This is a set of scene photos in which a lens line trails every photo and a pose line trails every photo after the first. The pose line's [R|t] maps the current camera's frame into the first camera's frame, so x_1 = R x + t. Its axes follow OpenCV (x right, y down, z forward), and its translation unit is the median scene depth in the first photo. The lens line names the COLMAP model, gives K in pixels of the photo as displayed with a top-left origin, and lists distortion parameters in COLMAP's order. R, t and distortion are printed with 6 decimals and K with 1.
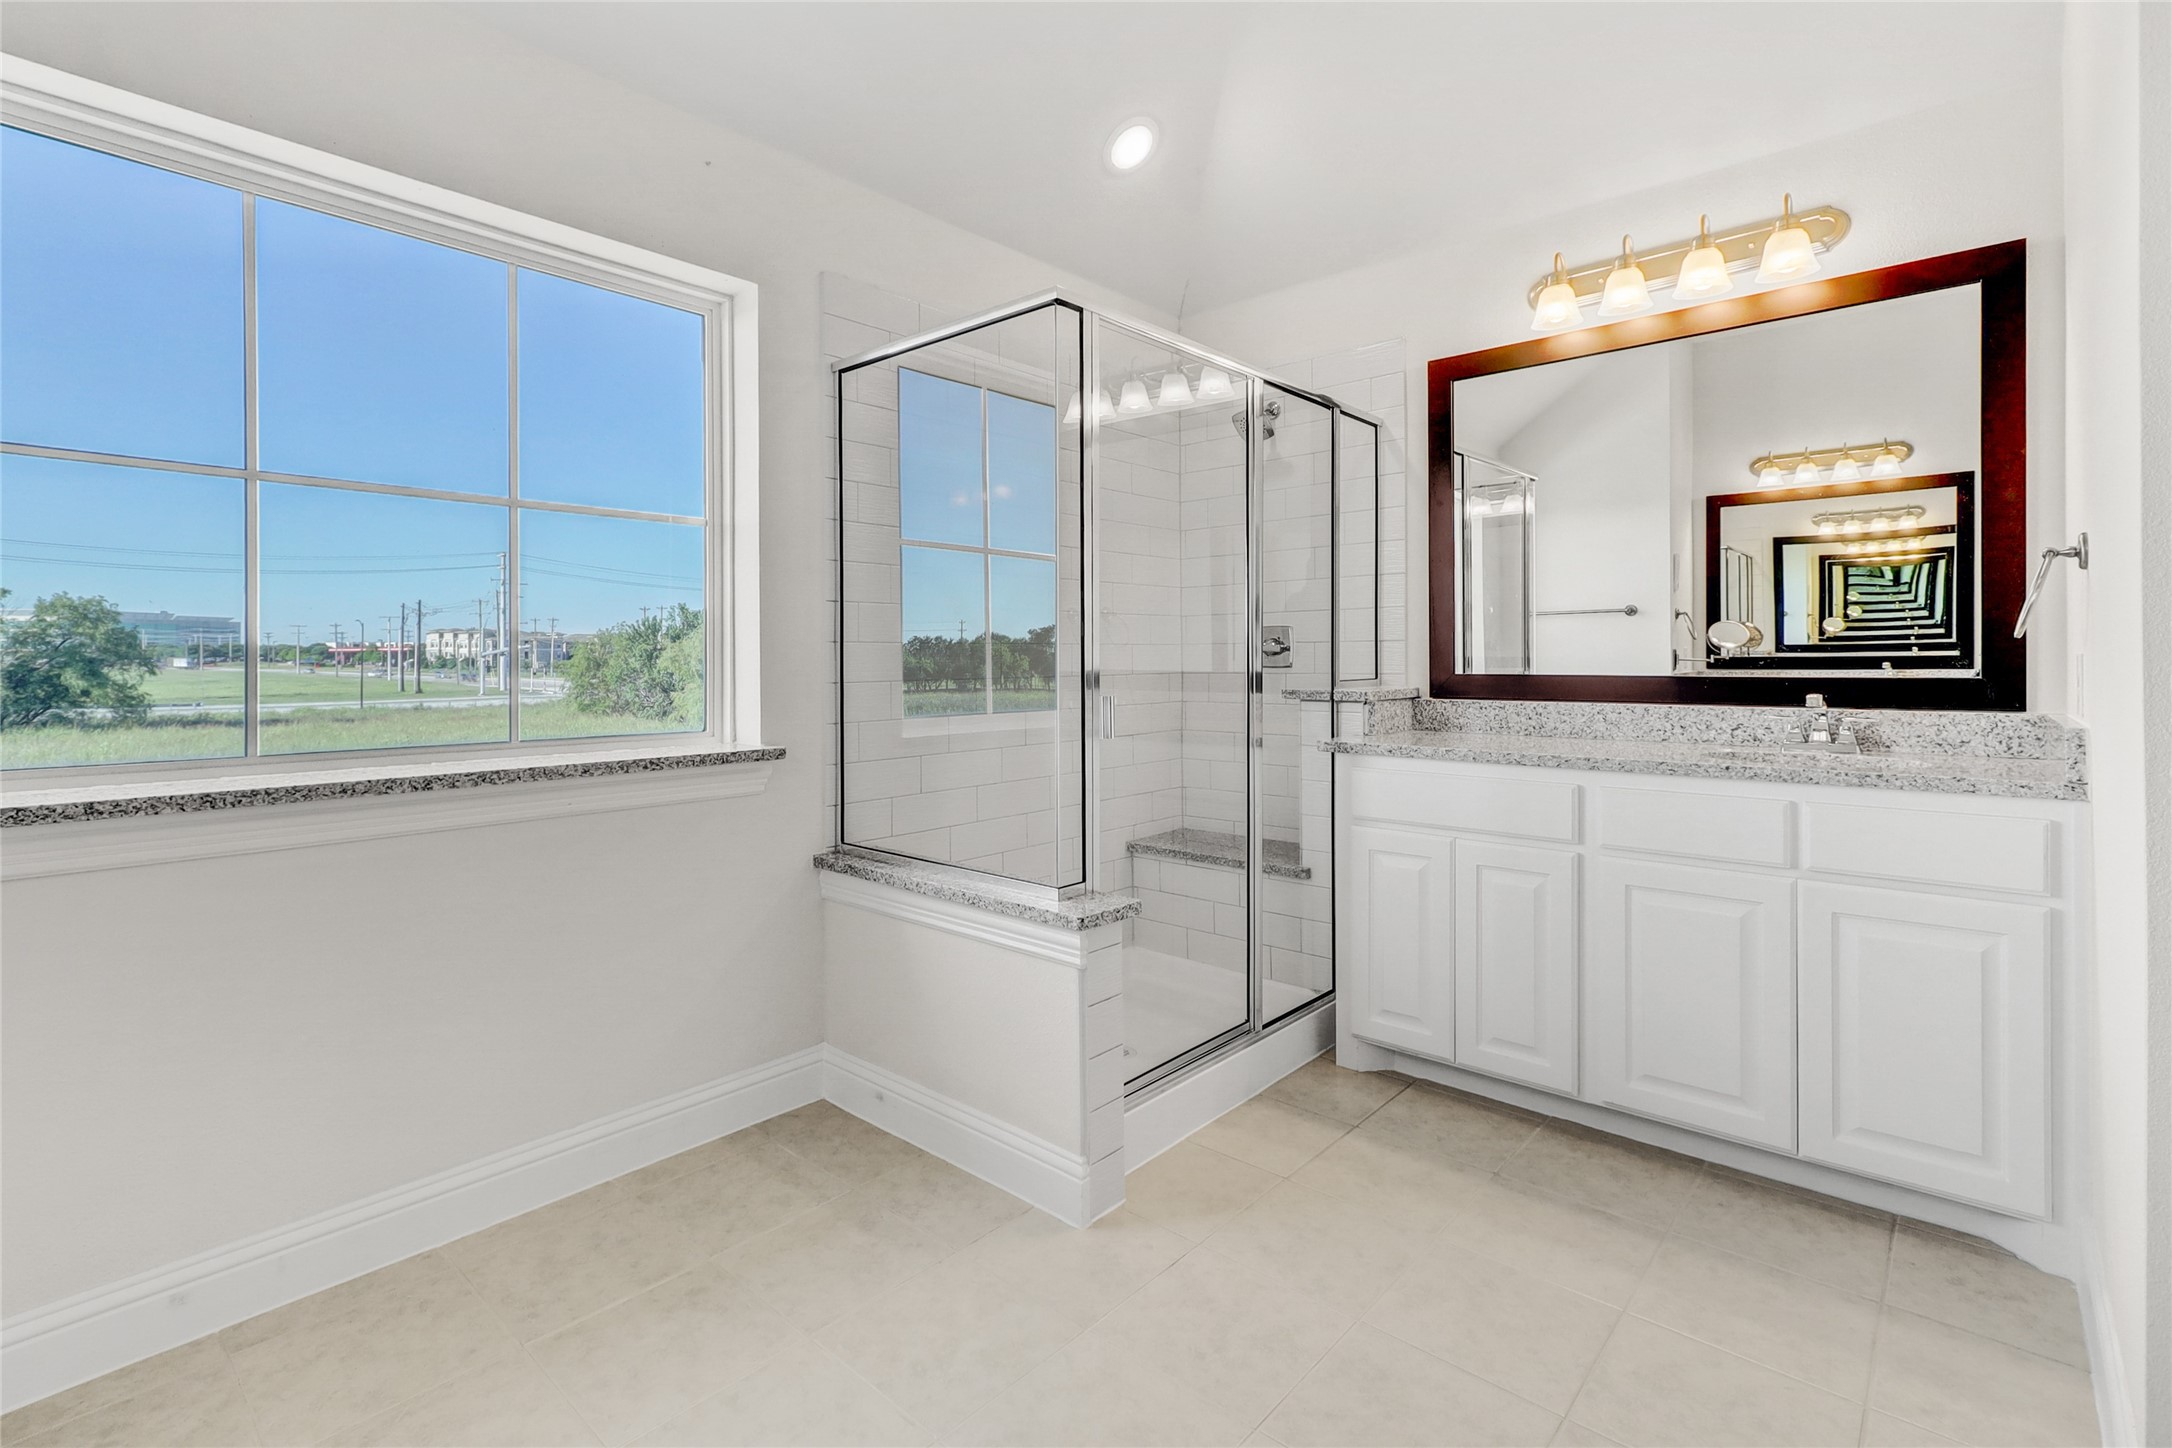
lens RADIAL K [[1006.7, 0, 1082.1], [0, 1006.7, 665.8], [0, 0, 1]] dist [0.000885, -0.000084]
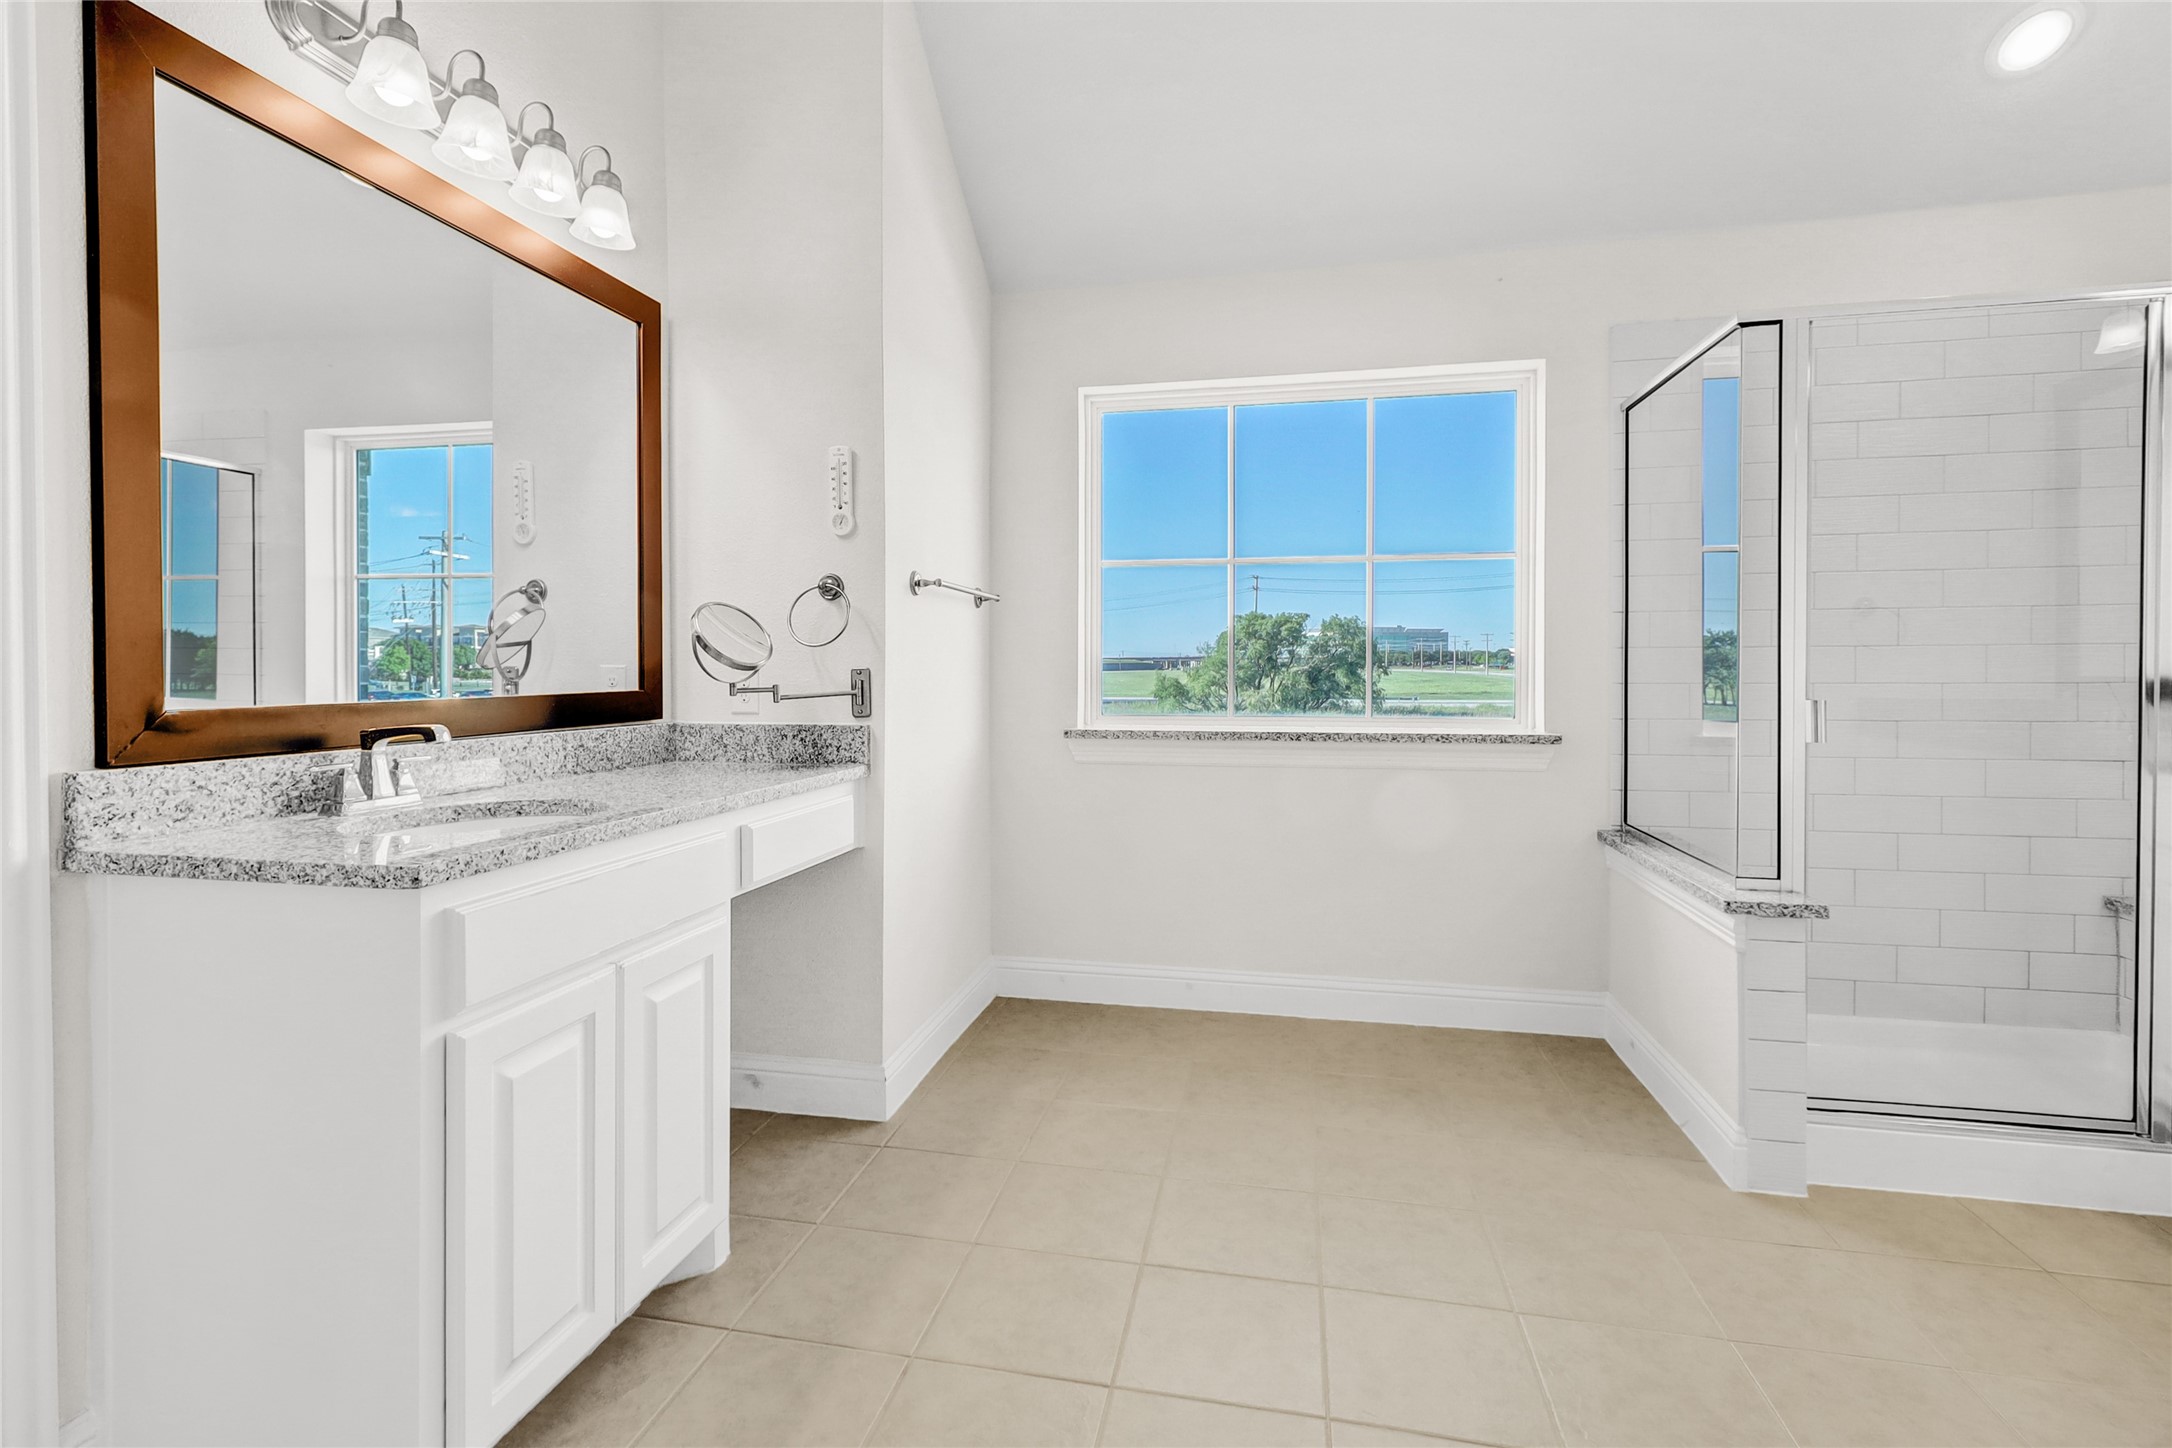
lens RADIAL K [[1006.7, 0, 1082.1], [0, 1006.7, 665.8], [0, 0, 1]] dist [0.000885, -0.000084]
pose [[0.504227, 0.002174, -0.863568, 0.490277], [-0.005027, 0.999987, -0.000418, 0.000194], [0.863556, 0.004552, 0.504232, -0.127643]]
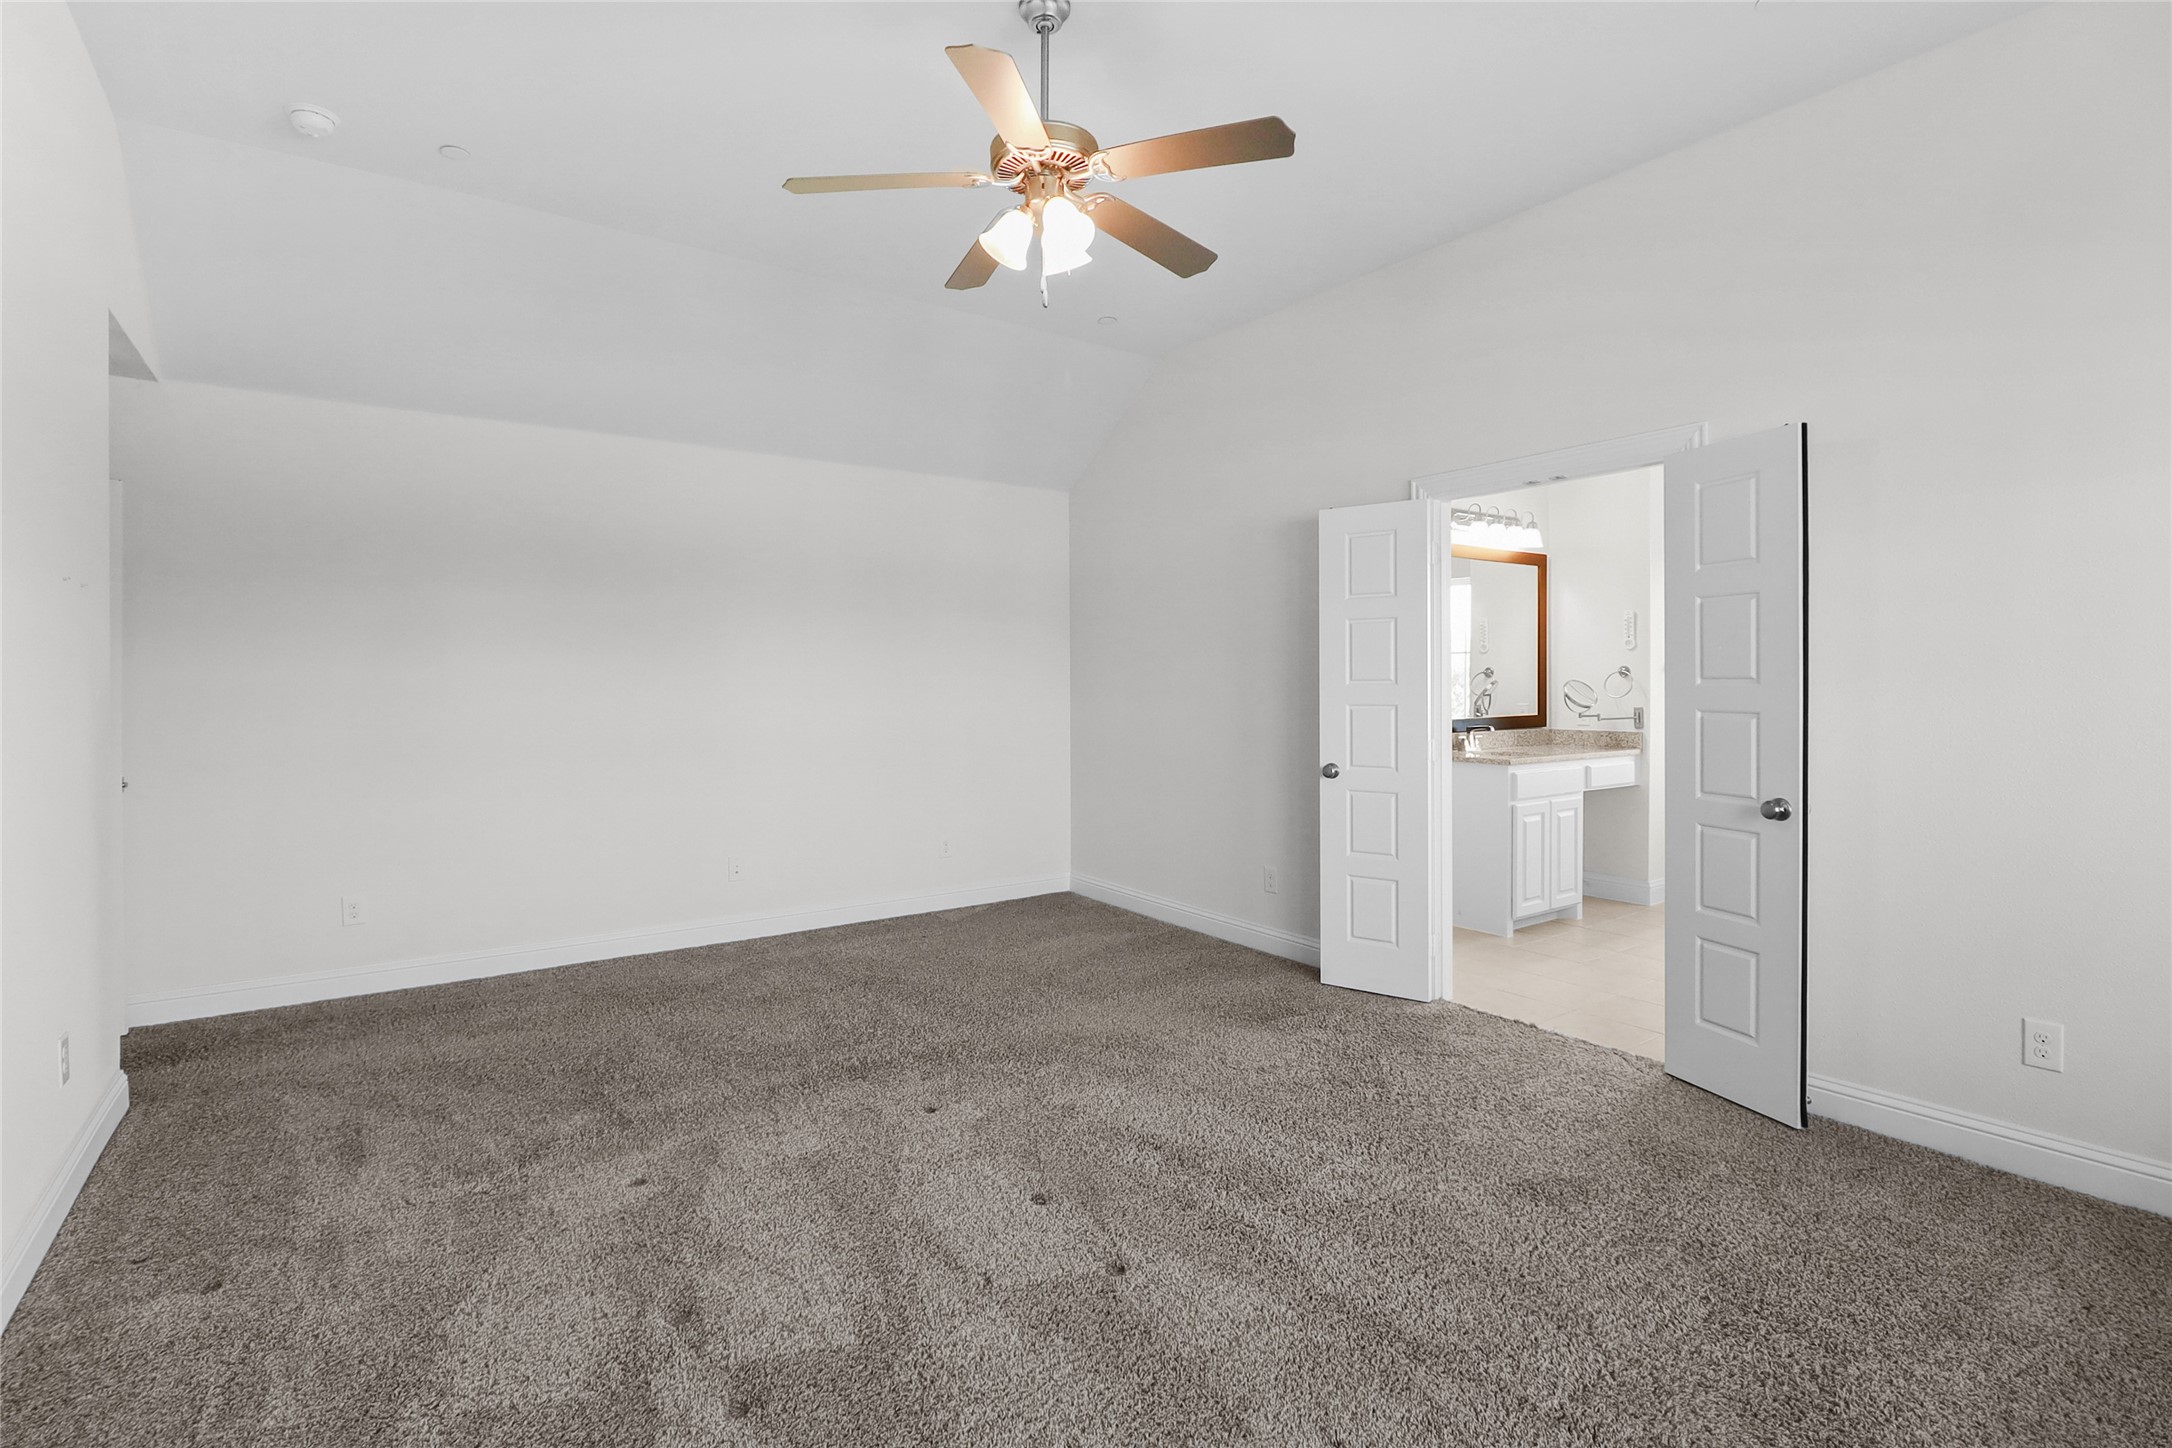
lens RADIAL K [[1000.6, 0, 1086.9], [0, 1000.6, 687.0], [0, 0, 1]] dist [0.000349, -0.000032]
pose [[-0.217288, 0.012271, -0.976030, 2.350792], [-0.000219, 0.999920, 0.012620, -0.086577], [0.976108, 0.002956, -0.217268, -0.636382]]
